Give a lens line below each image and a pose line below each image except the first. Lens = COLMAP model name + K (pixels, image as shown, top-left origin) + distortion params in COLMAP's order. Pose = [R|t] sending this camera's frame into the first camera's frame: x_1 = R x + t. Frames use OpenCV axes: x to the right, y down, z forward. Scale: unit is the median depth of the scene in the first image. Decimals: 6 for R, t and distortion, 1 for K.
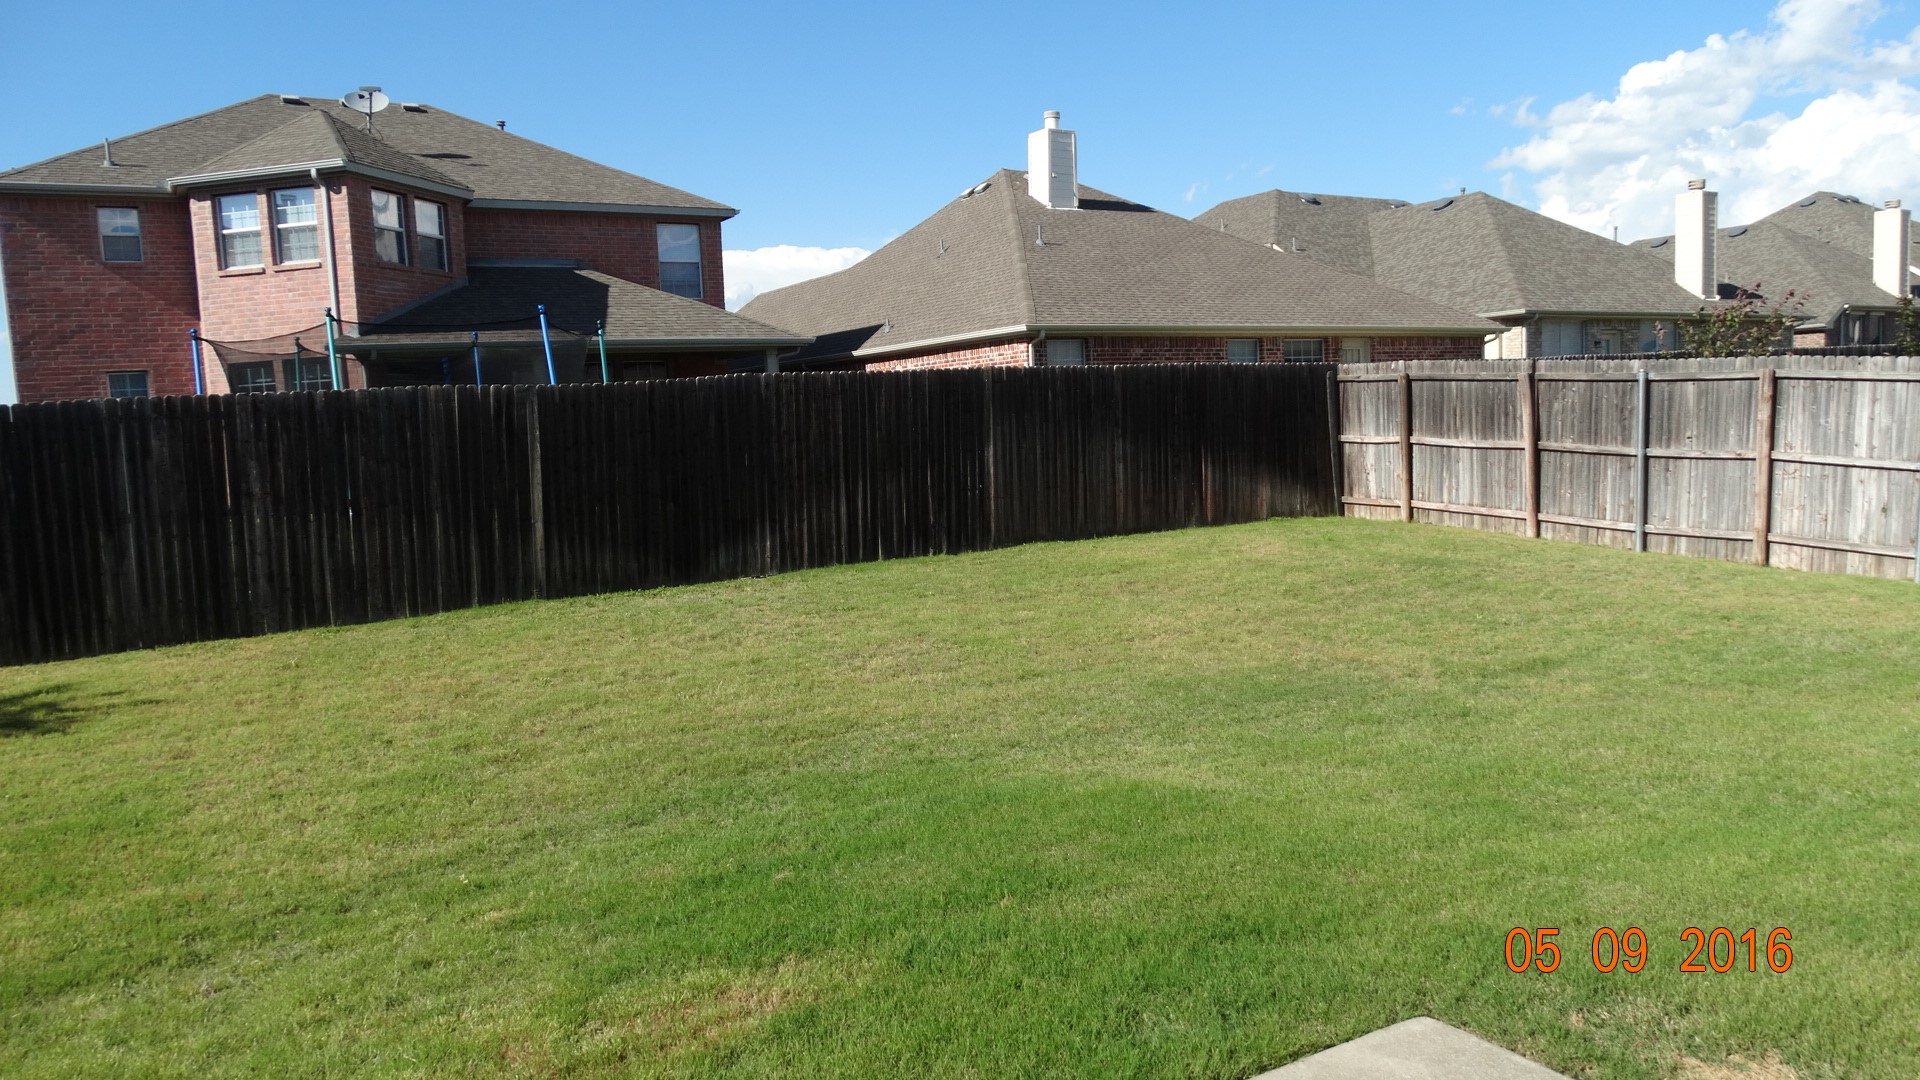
lens RADIAL K [[1347.2, 0, 960.5], [0, 1347.2, 551.8], [0, 0, 1]] dist [-0.020791, 0.010637]
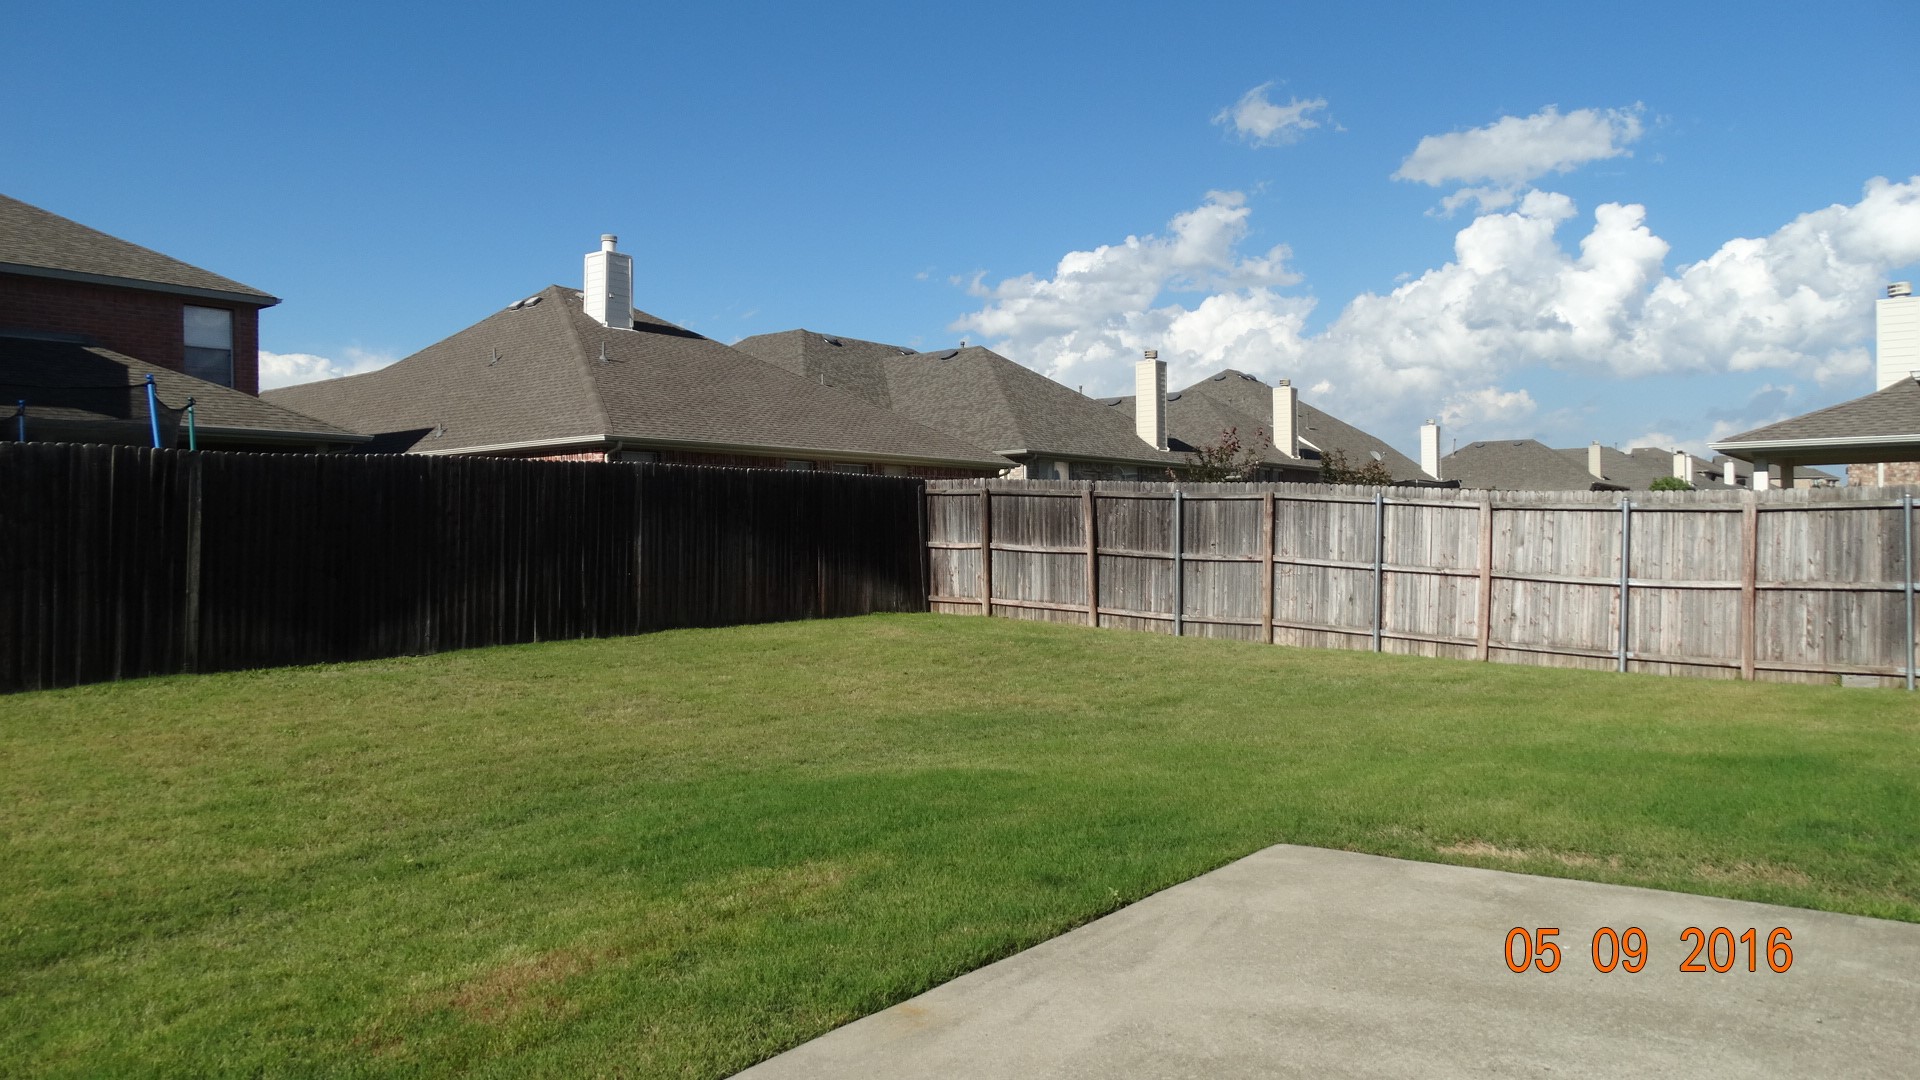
lens RADIAL K [[1347.2, 0, 973.7], [0, 1347.2, 528.7], [0, 0, 1]] dist [-0.020791, 0.010637]
pose [[0.924300, 0.033726, 0.380175, -0.124244], [0.010260, 0.993533, -0.113081, 0.034521], [-0.381530, 0.108421, 0.917976, -0.068067]]
